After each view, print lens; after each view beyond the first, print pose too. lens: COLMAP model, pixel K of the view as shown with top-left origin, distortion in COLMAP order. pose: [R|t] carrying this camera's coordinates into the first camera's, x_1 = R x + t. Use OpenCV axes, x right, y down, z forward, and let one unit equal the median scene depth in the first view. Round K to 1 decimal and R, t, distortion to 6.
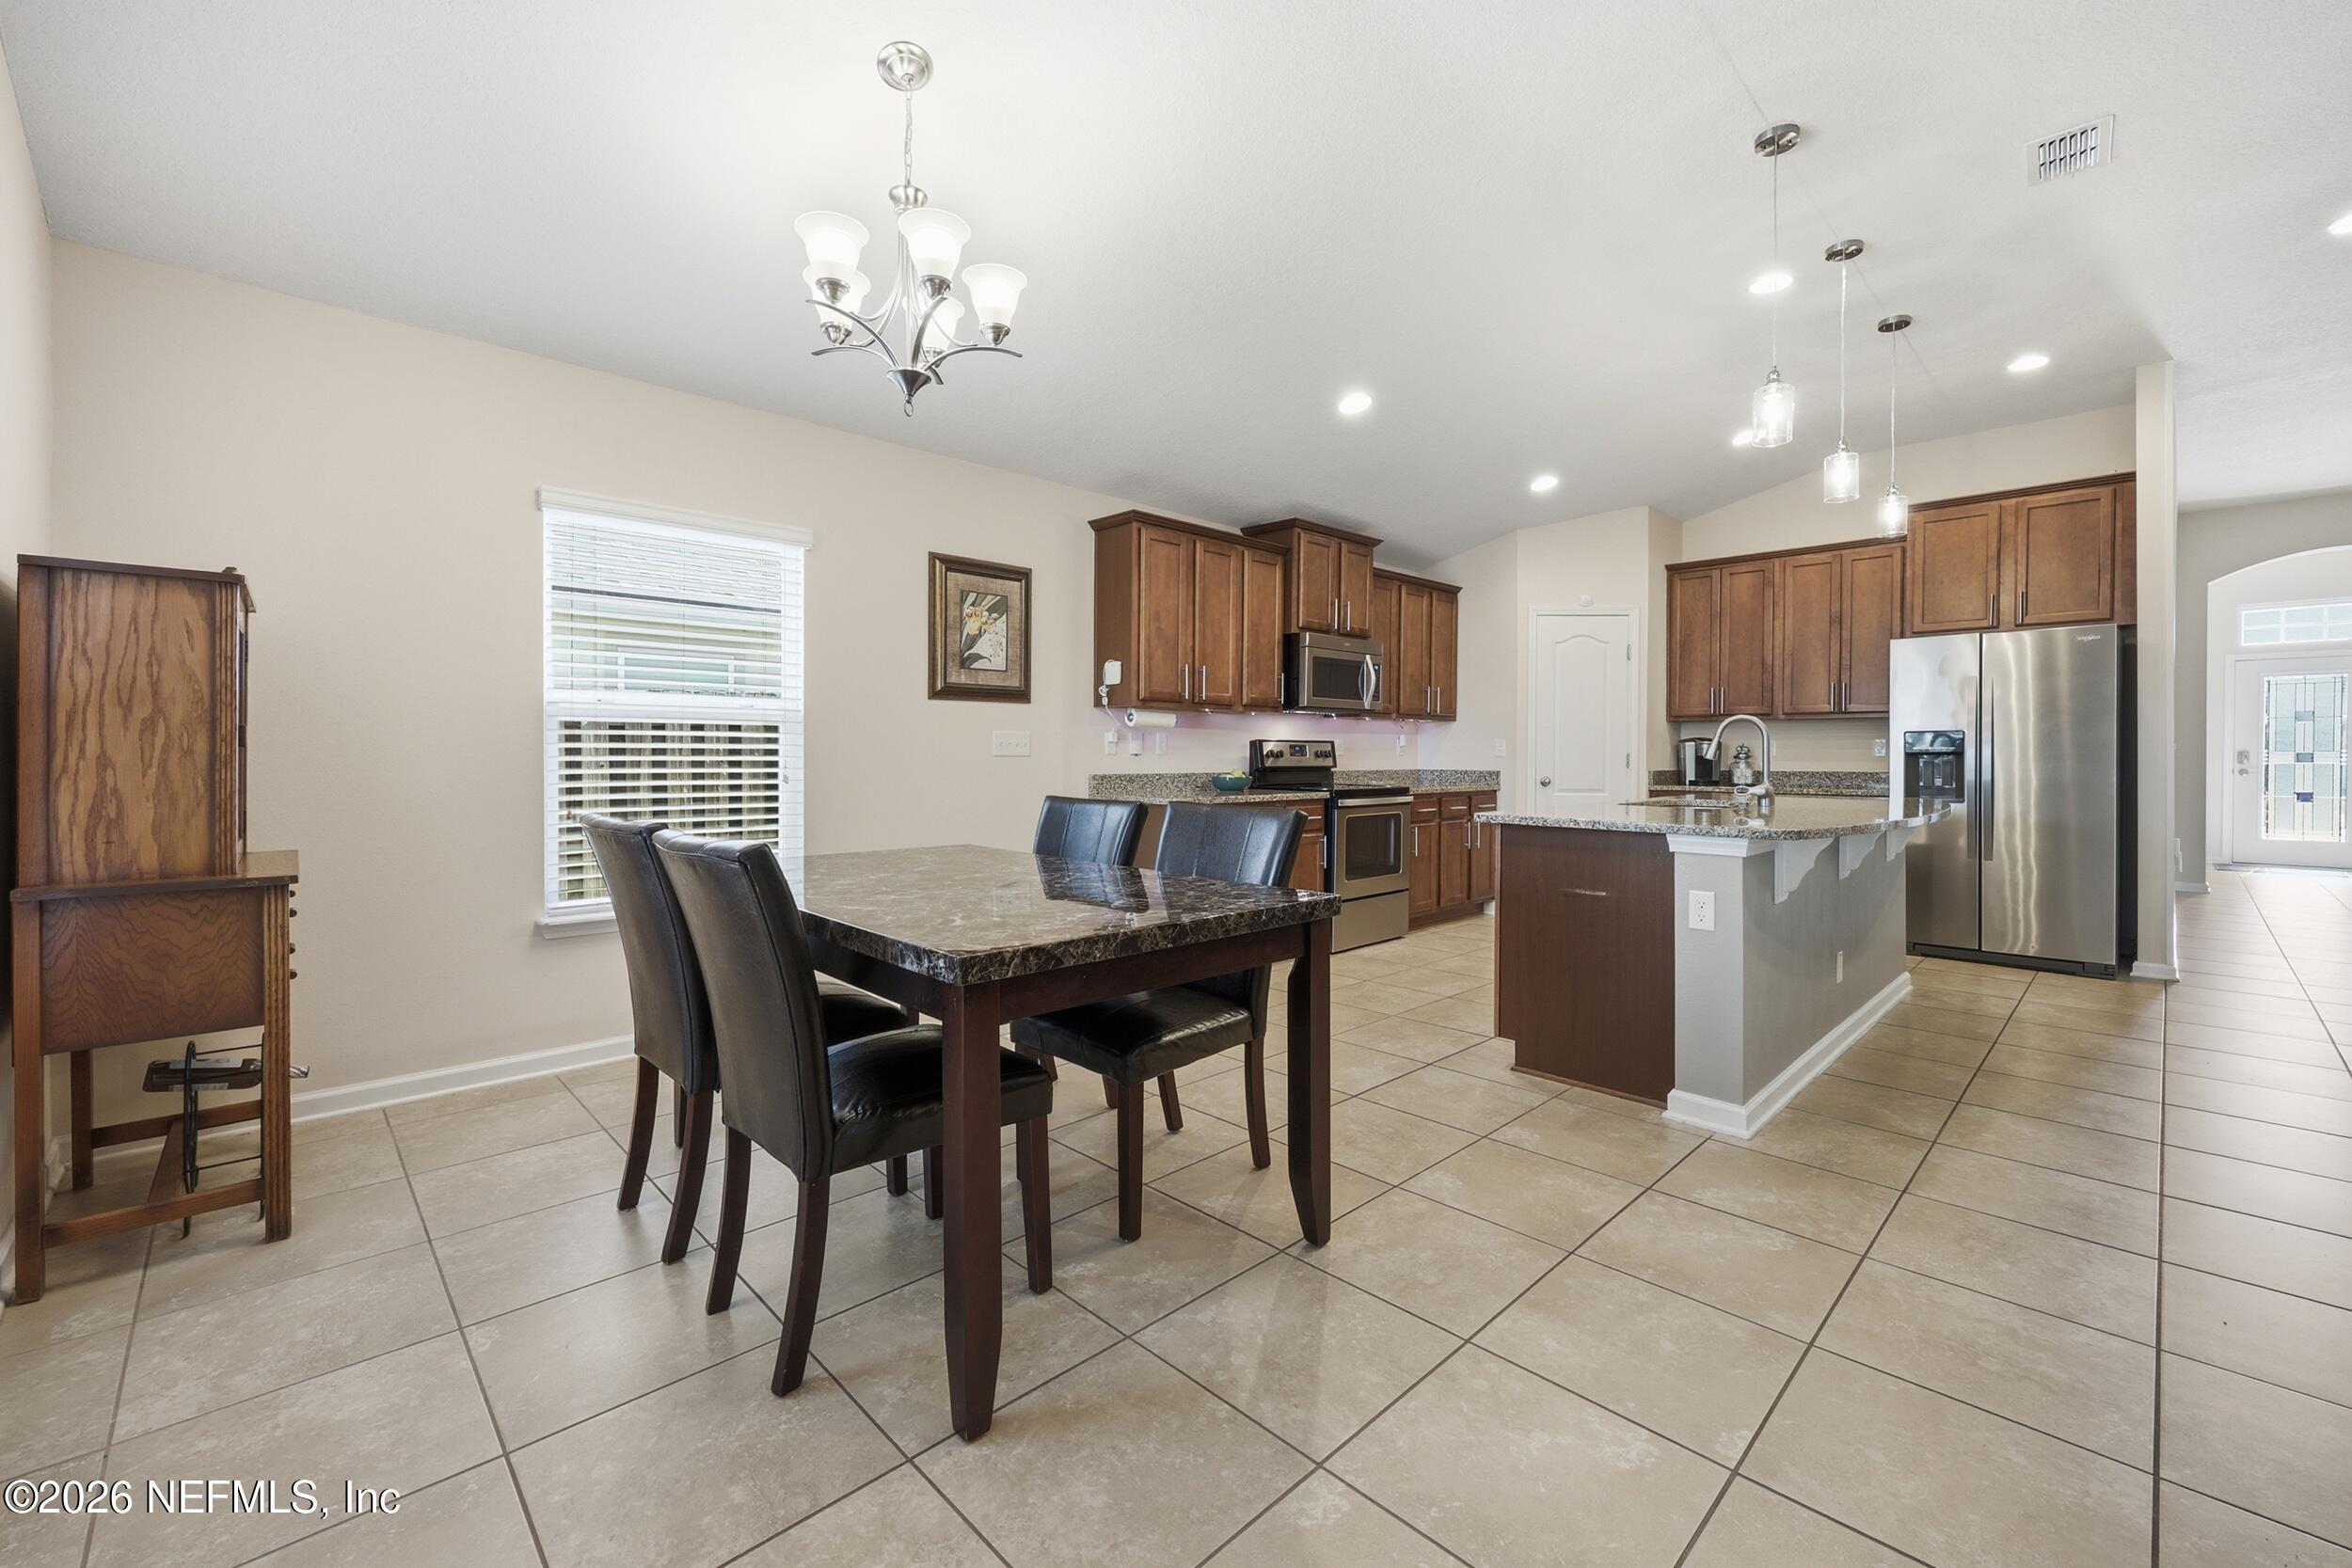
lens RADIAL K [[950.6, 0, 1182.3], [0, 950.6, 766.9], [0, 0, 1]] dist [-0.001350, 0.000115]
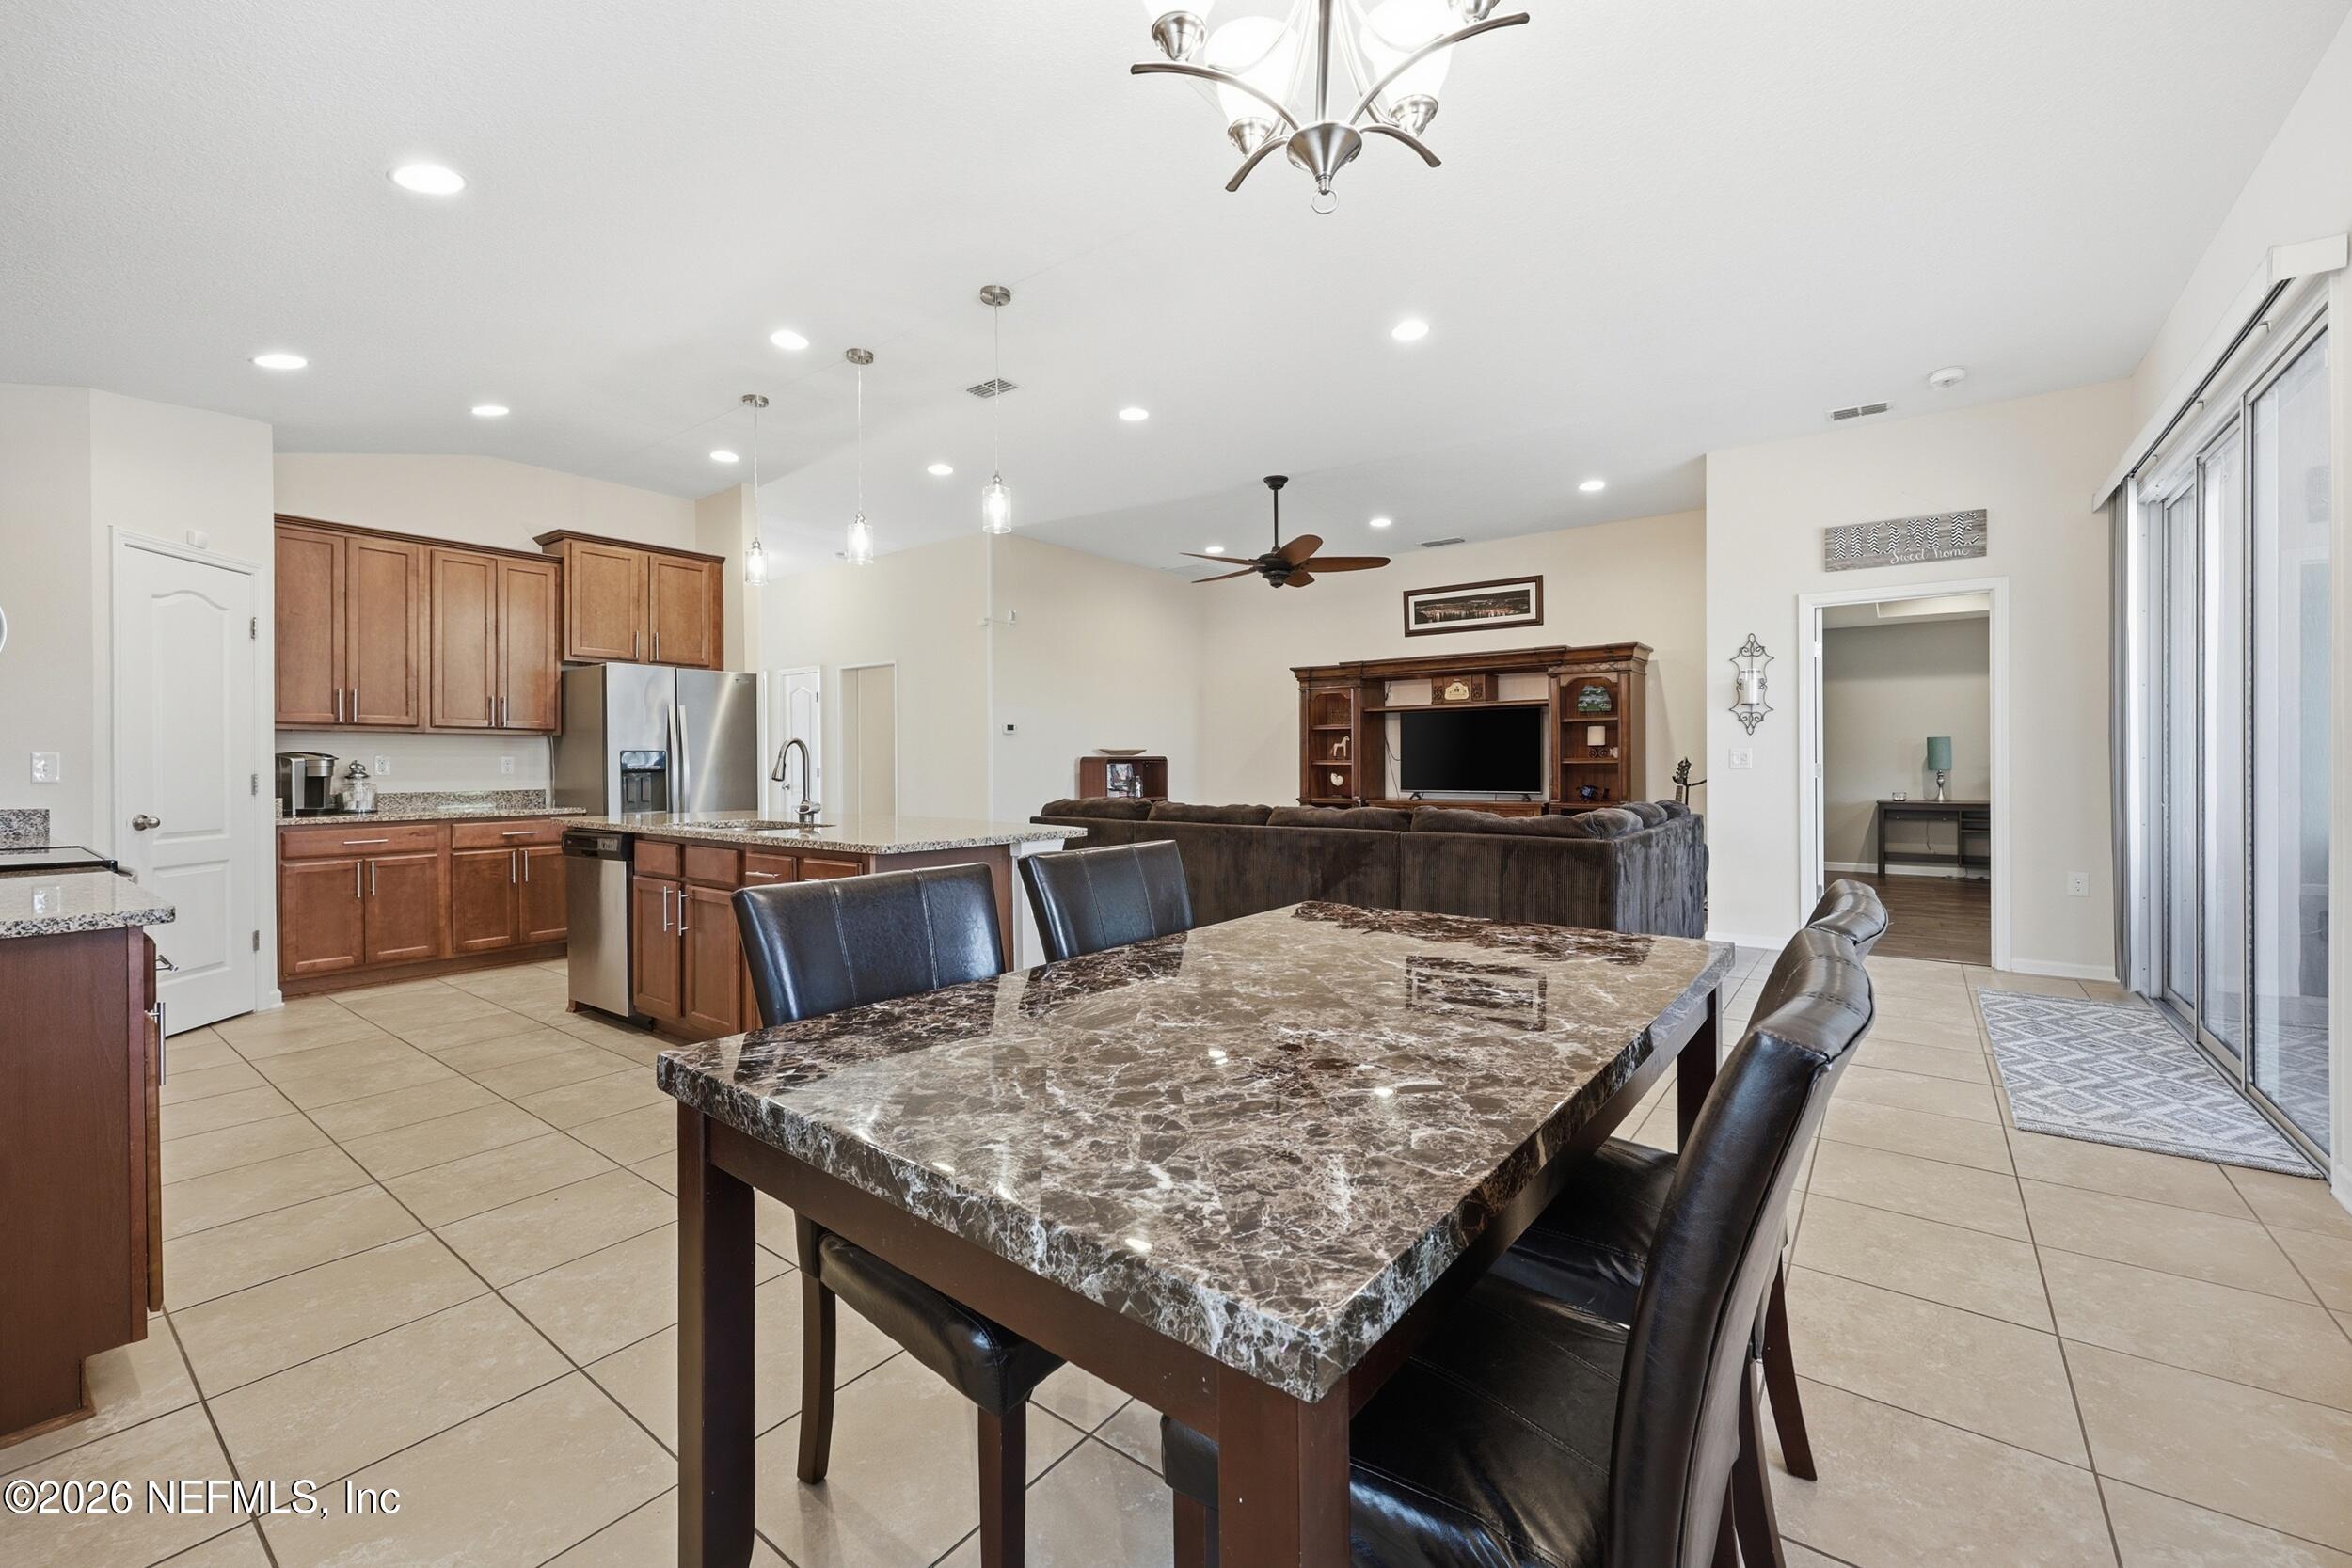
lens RADIAL K [[950.6, 0, 1182.3], [0, 950.6, 766.9], [0, 0, 1]] dist [-0.001350, 0.000115]
pose [[-0.154789, -0.005652, 0.987931, -0.360227], [0.017161, 0.999817, 0.008409, -0.015782], [-0.987798, 0.018255, -0.154664, 0.503716]]
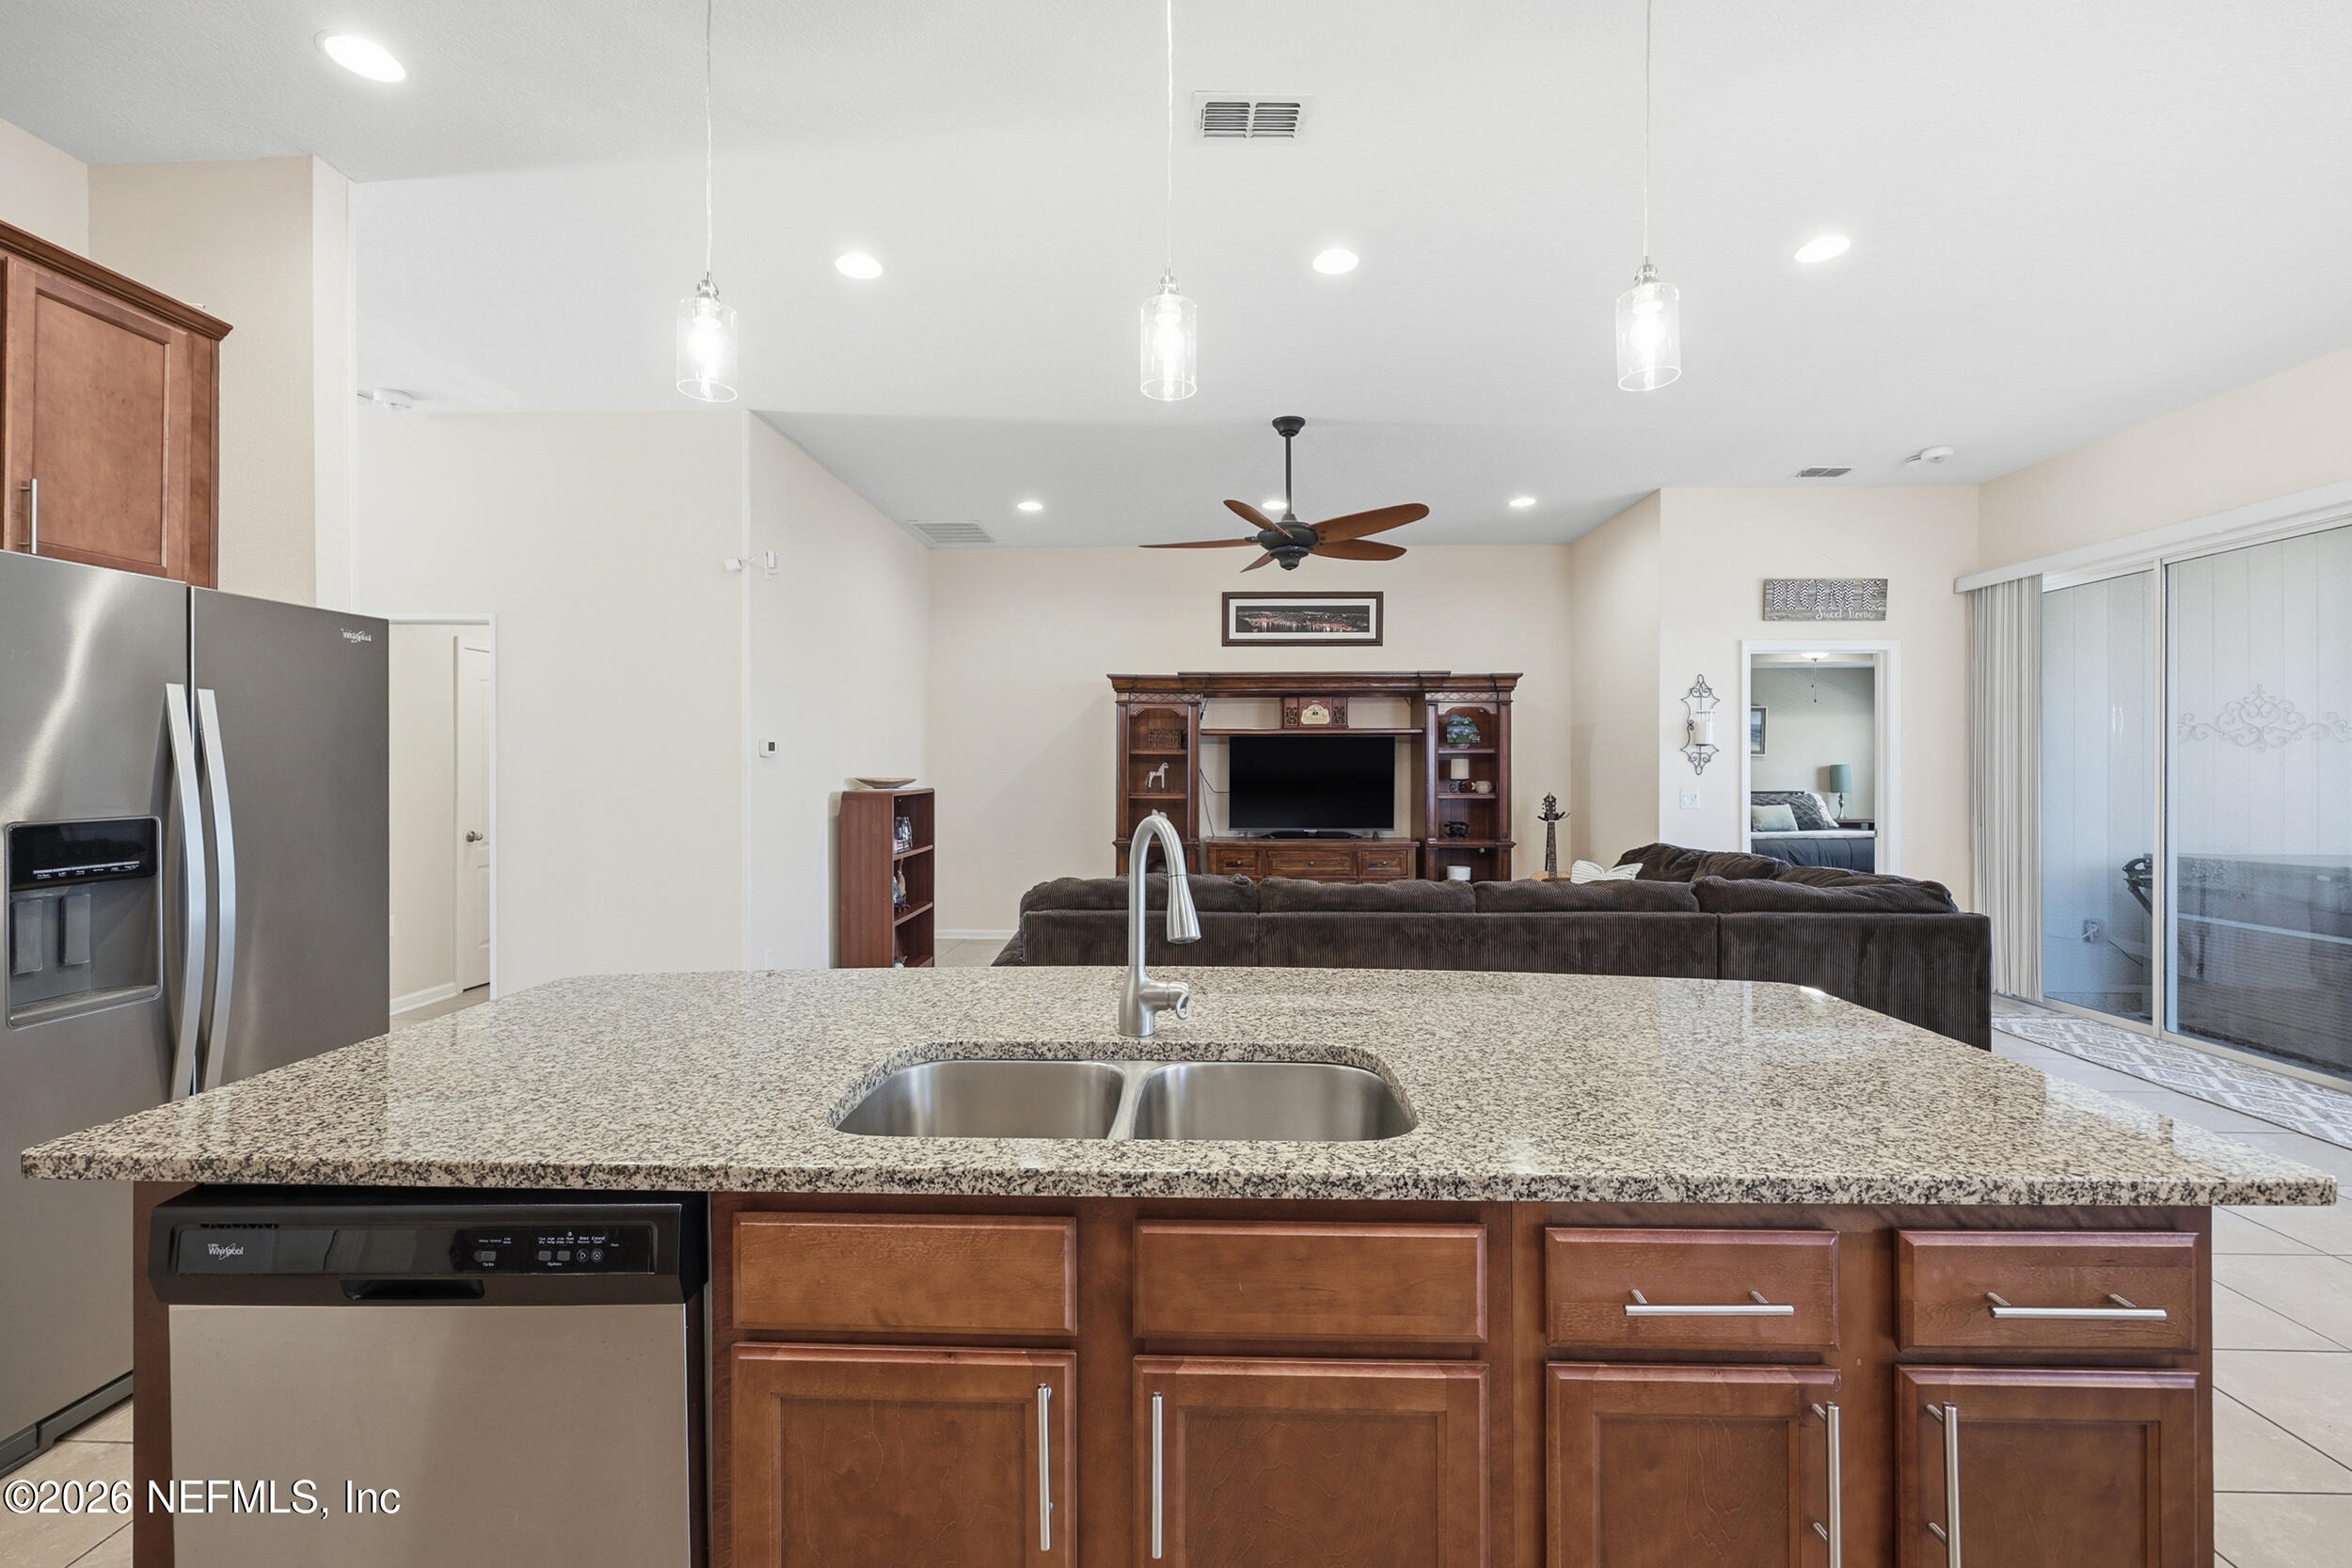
lens RADIAL K [[967.1, 0, 1179.9], [0, 967.1, 768.6], [0, 0, 1]] dist [-0.001384, -0.000465]
pose [[-0.697280, -0.000111, 0.716799, 0.196870], [0.007671, 0.999942, 0.007617, -0.050441], [-0.716758, 0.010810, -0.697238, 0.868686]]
